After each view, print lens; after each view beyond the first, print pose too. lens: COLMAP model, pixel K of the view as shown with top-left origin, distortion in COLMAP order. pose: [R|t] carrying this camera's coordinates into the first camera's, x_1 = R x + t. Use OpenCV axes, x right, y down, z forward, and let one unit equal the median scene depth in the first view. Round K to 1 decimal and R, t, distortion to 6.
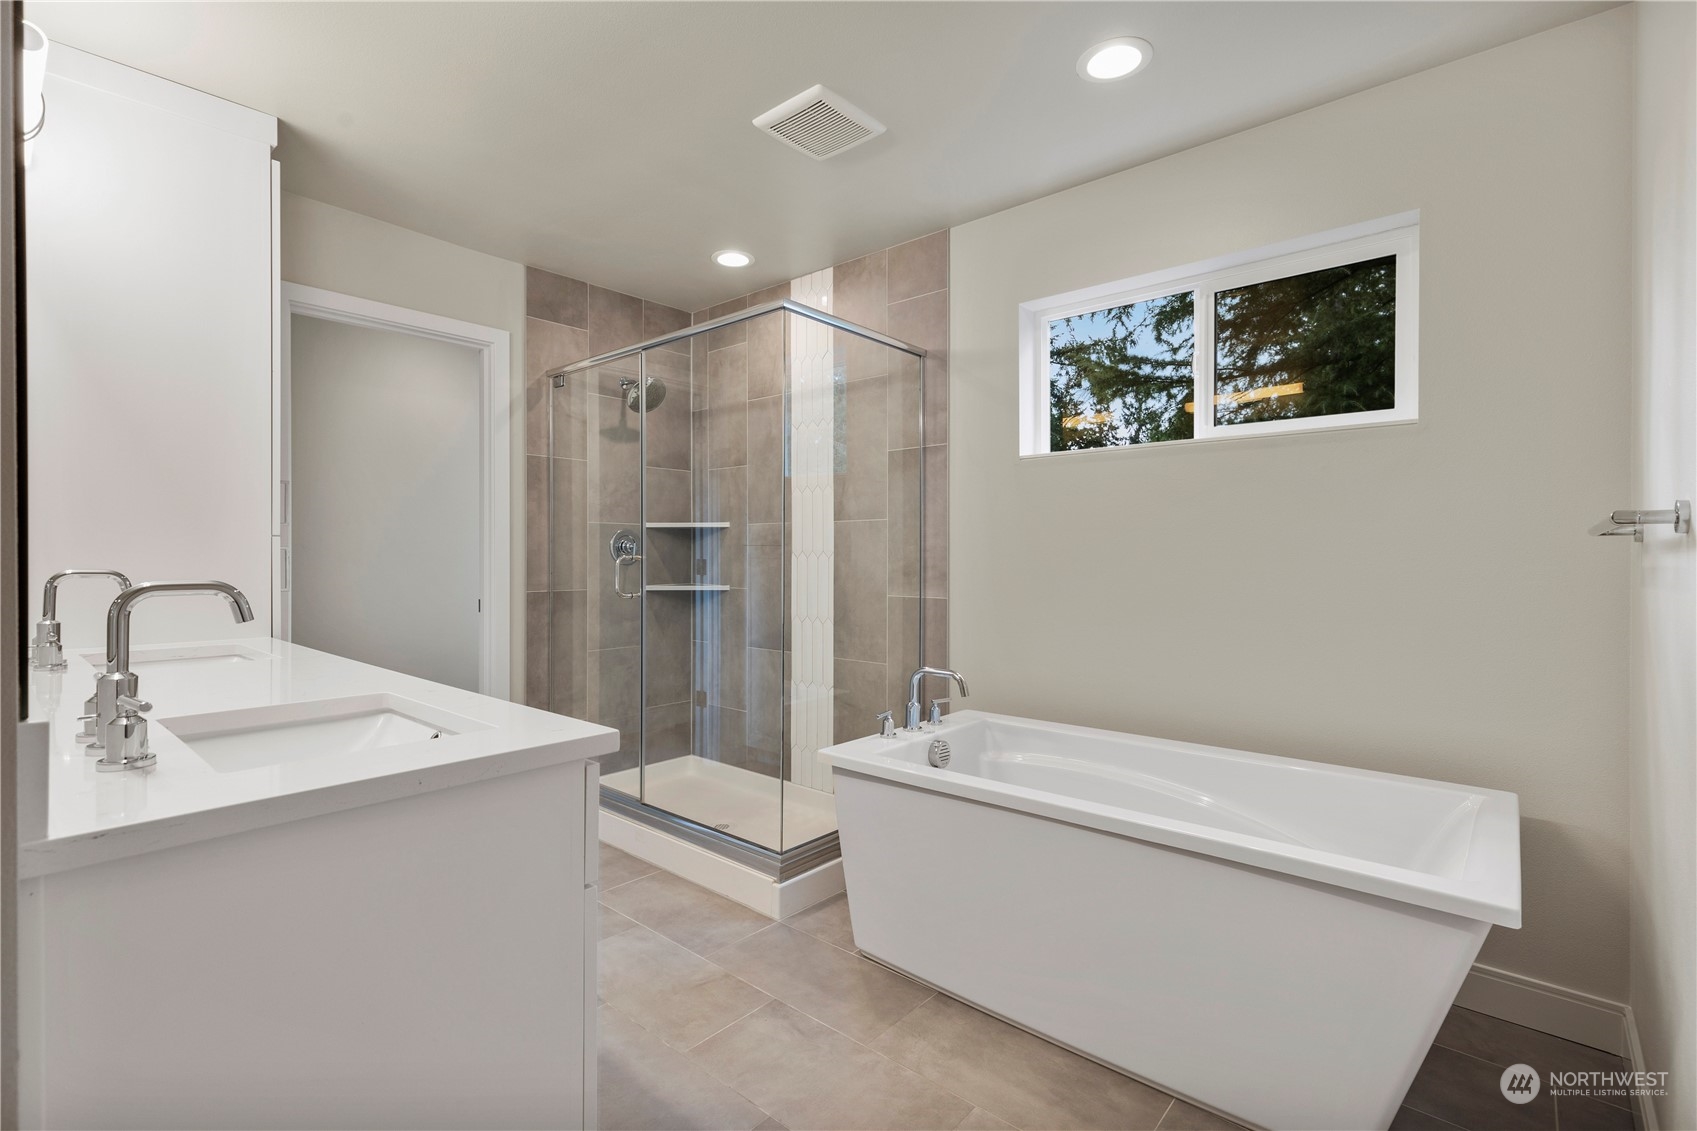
lens RADIAL K [[771.2, 0, 837.9], [0, 771.2, 556.2], [0, 0, 1]] dist [0.003225, -0.000493]
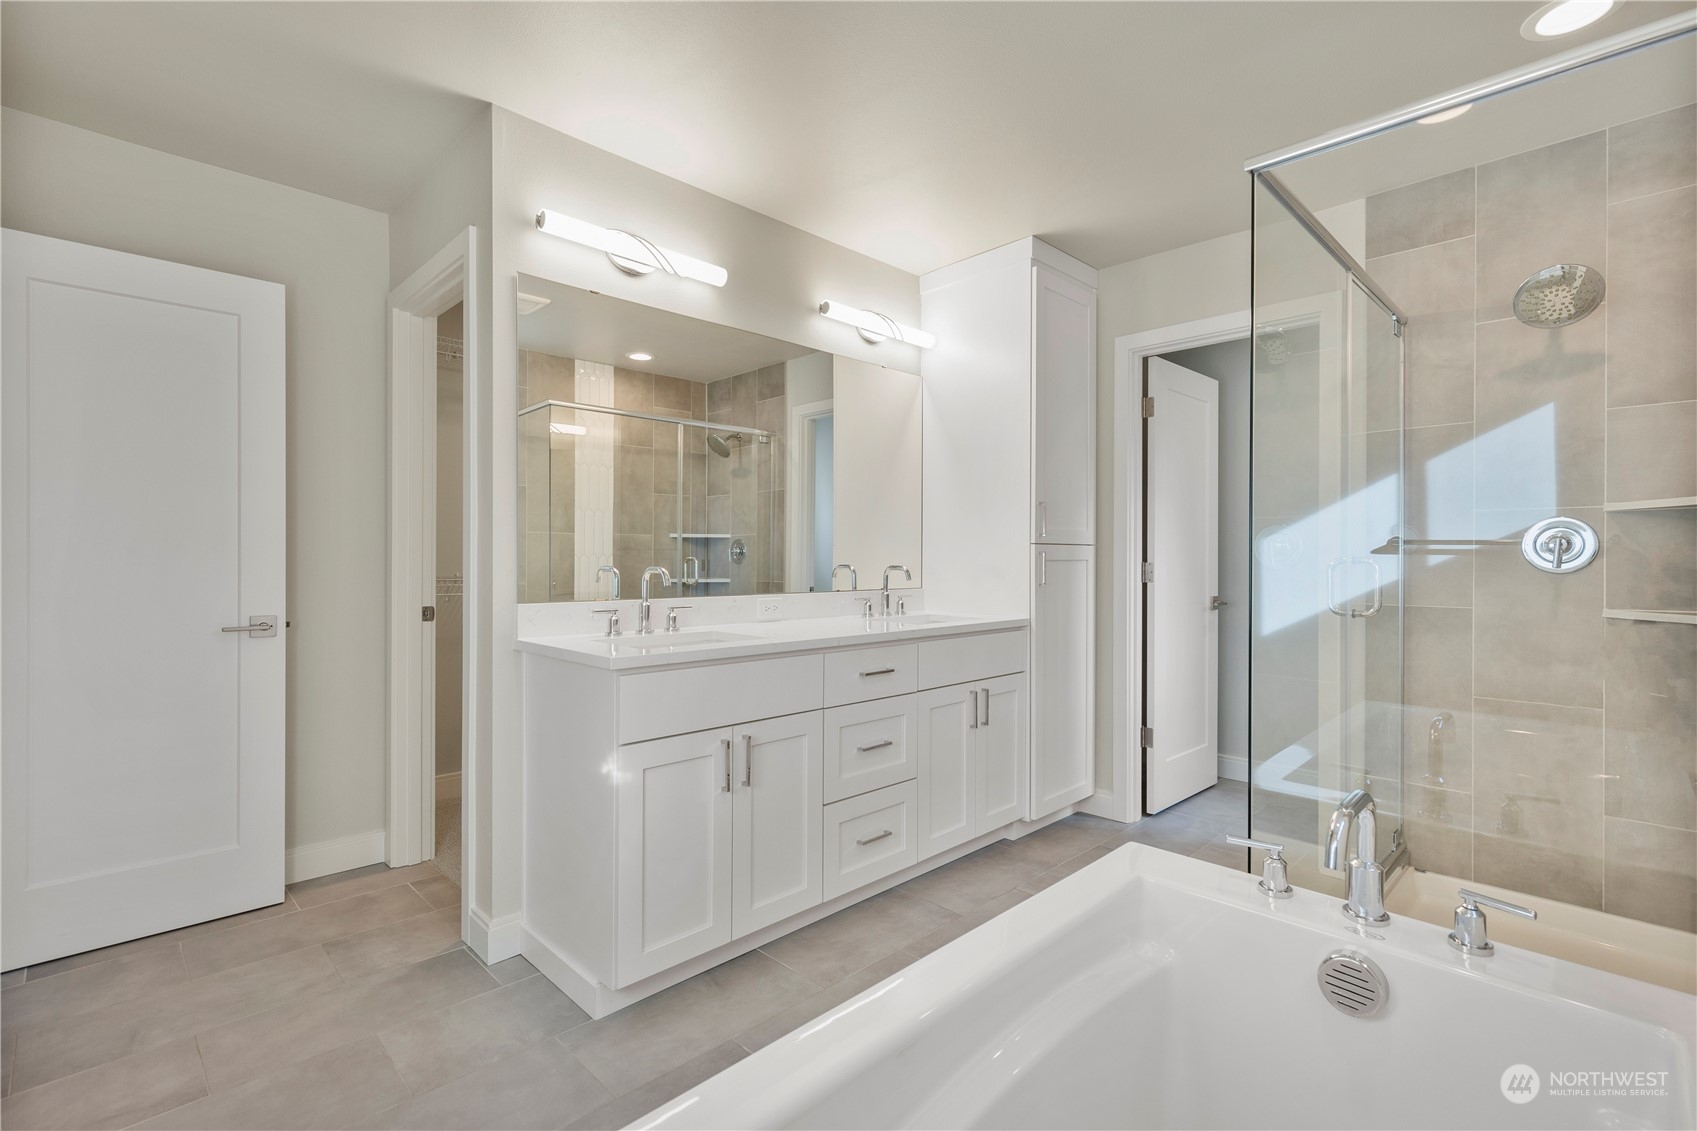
lens RADIAL K [[771.2, 0, 837.5], [0, 771.2, 563.6], [0, 0, 1]] dist [0.003225, -0.000493]
pose [[-0.072697, 0.007129, -0.997329, 0.417260], [-0.001347, 0.999973, 0.007246, -0.000230], [0.997353, 0.001870, -0.072685, 0.483946]]
